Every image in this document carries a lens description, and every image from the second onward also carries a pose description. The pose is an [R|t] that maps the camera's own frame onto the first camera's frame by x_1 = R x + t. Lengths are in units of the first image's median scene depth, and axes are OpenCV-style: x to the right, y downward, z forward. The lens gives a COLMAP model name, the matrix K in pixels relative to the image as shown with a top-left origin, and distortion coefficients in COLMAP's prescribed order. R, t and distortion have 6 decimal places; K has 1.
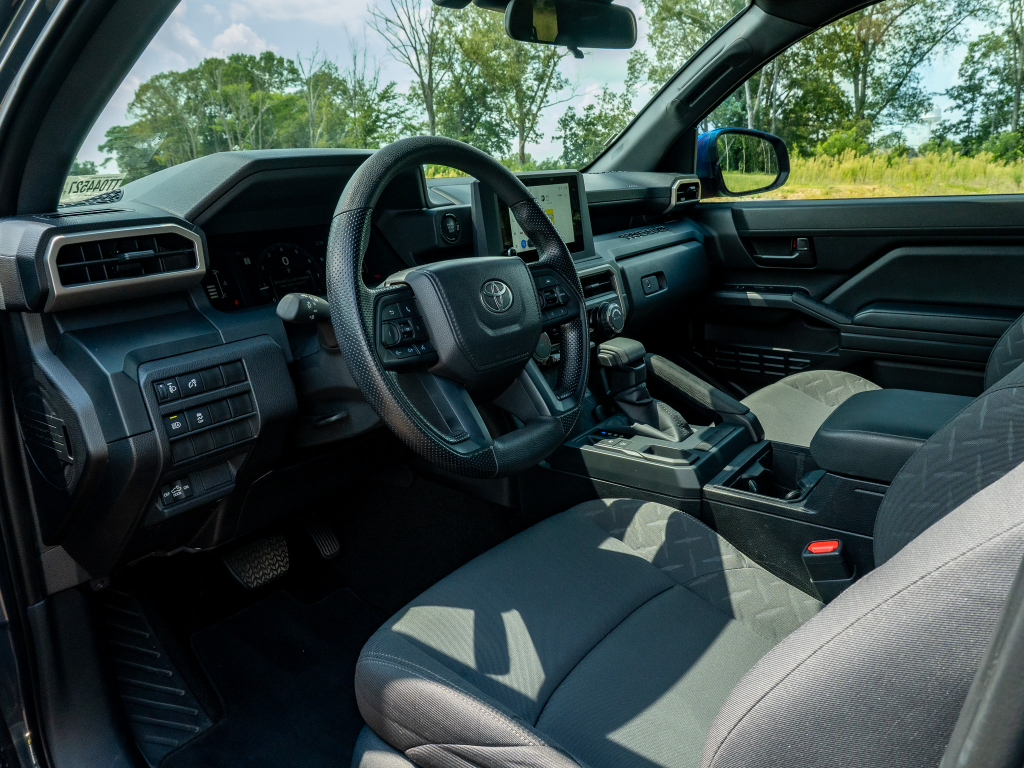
lens RADIAL K [[768.8, 0, 504.5], [0, 768.8, 388.0], [0, 0, 1]] dist [-0.005425, -0.032971]
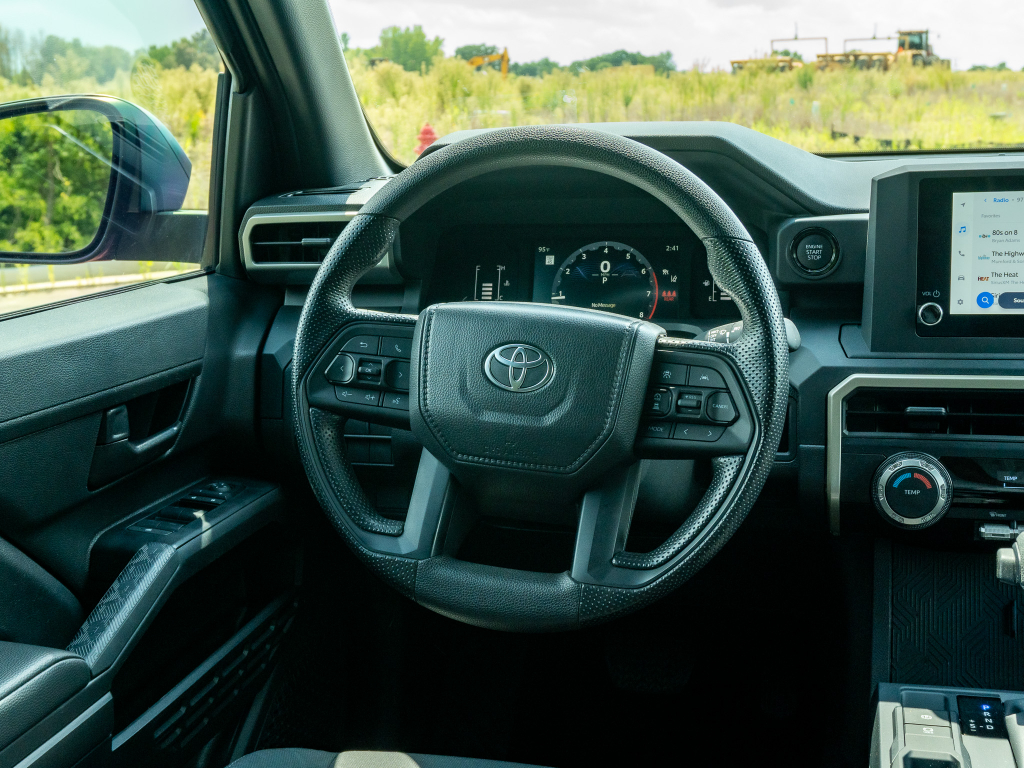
lens RADIAL K [[1254.9, 0, 505.2], [0, 1254.9, 381.7], [0, 0, 1]] dist [-0.033159, 0.000000]
pose [[0.346210, 0.220292, -0.911927, 0.543083], [-0.231967, 0.961959, 0.144312, -0.140275], [0.909027, 0.161575, 0.384140, 0.305368]]
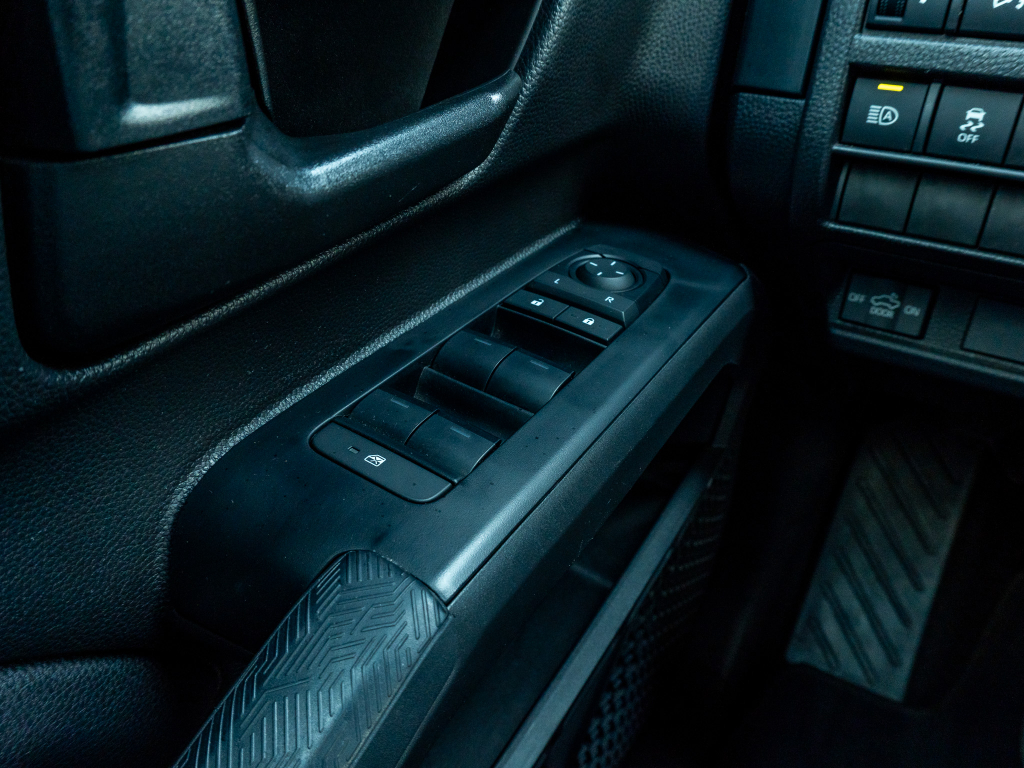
lens RADIAL K [[768.8, 0, 510.4], [0, 768.8, 380.0], [0, 0, 1]] dist [-0.005425, -0.032971]
pose [[0.060694, 0.580724, -0.811835, -0.070027], [-0.261550, 0.794168, 0.548533, 0.006949], [0.963280, 0.179043, 0.200089, 0.403206]]
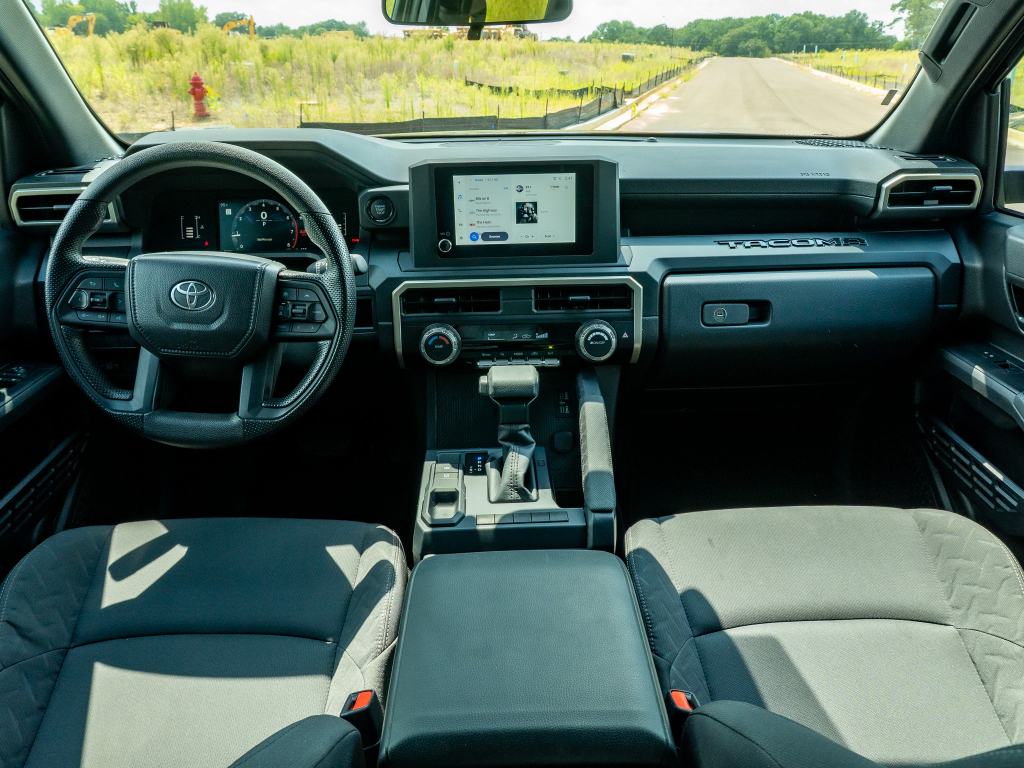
lens RADIAL K [[768.8, 0, 529.8], [0, 768.8, 368.4], [0, 0, 1]] dist [-0.005425, -0.032971]
pose [[0.610245, 0.334480, -0.718139, 0.618840], [-0.226869, 0.942317, 0.246109, -0.220837], [0.759033, 0.012737, 0.650928, 0.350501]]
